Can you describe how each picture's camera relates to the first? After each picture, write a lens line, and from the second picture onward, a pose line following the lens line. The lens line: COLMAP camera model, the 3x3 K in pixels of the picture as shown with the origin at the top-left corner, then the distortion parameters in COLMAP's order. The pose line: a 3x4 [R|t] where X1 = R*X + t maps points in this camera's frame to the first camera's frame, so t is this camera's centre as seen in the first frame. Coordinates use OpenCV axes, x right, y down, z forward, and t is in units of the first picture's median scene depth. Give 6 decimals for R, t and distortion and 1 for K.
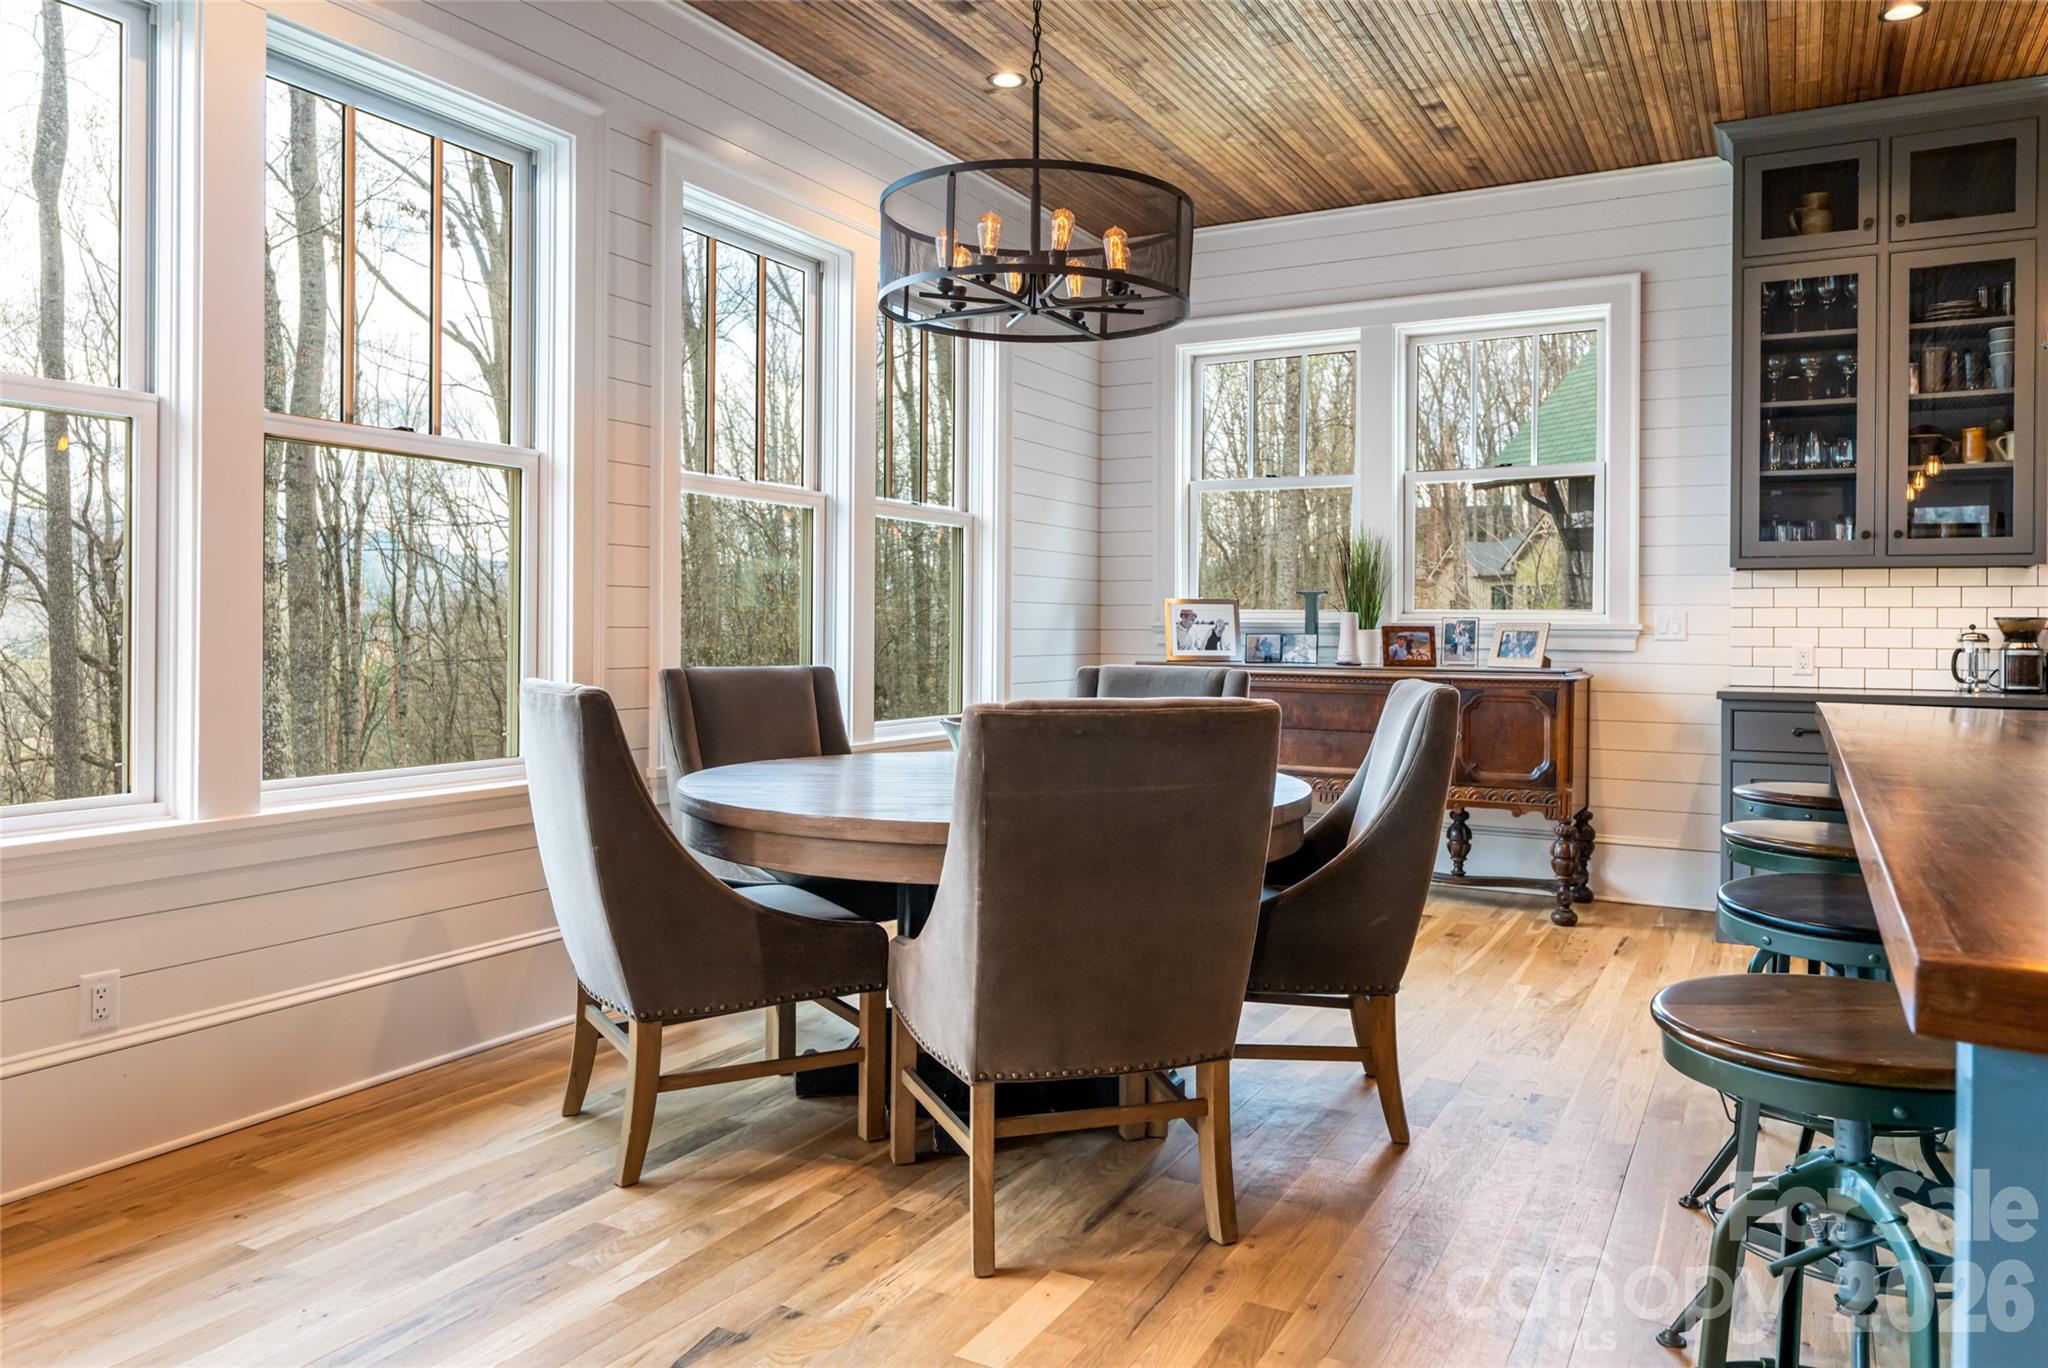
lens RADIAL K [[1383.5, 0, 1026.4], [0, 1383.5, 632.3], [0, 0, 1]] dist [-0.006013, 0.001857]
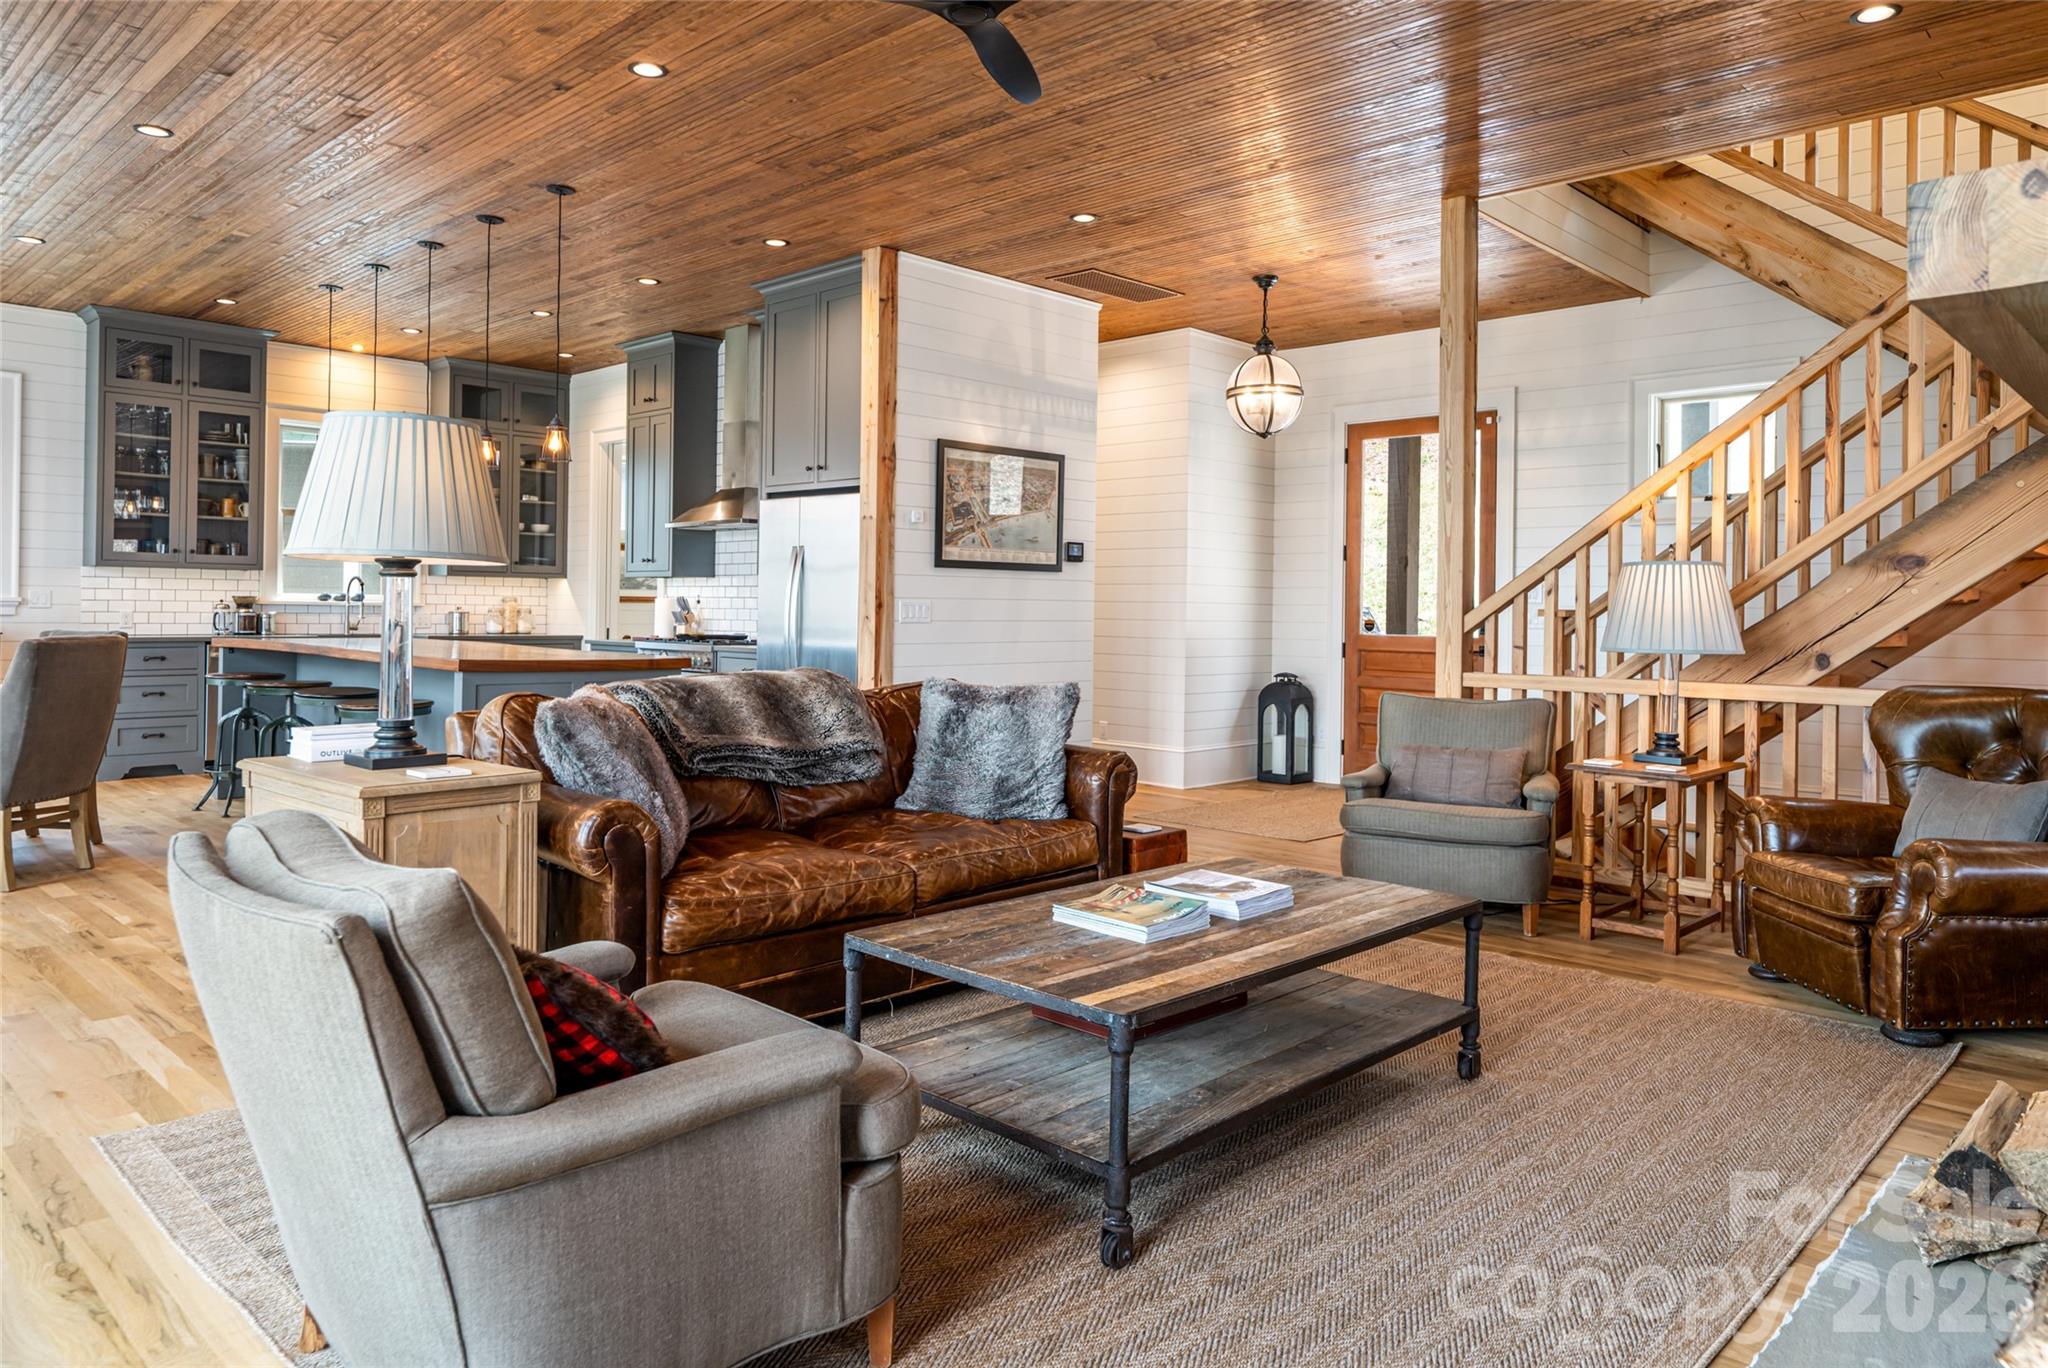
lens RADIAL K [[1333.1, 0, 1050.9], [0, 1333.1, 605.8], [0, 0, 1]] dist [-0.004851, -0.005662]
pose [[0.239501, -0.001344, 0.970895, -0.804781], [-0.006766, 0.999972, 0.003053, -0.010255], [-0.970873, -0.007301, 0.239485, -0.539891]]
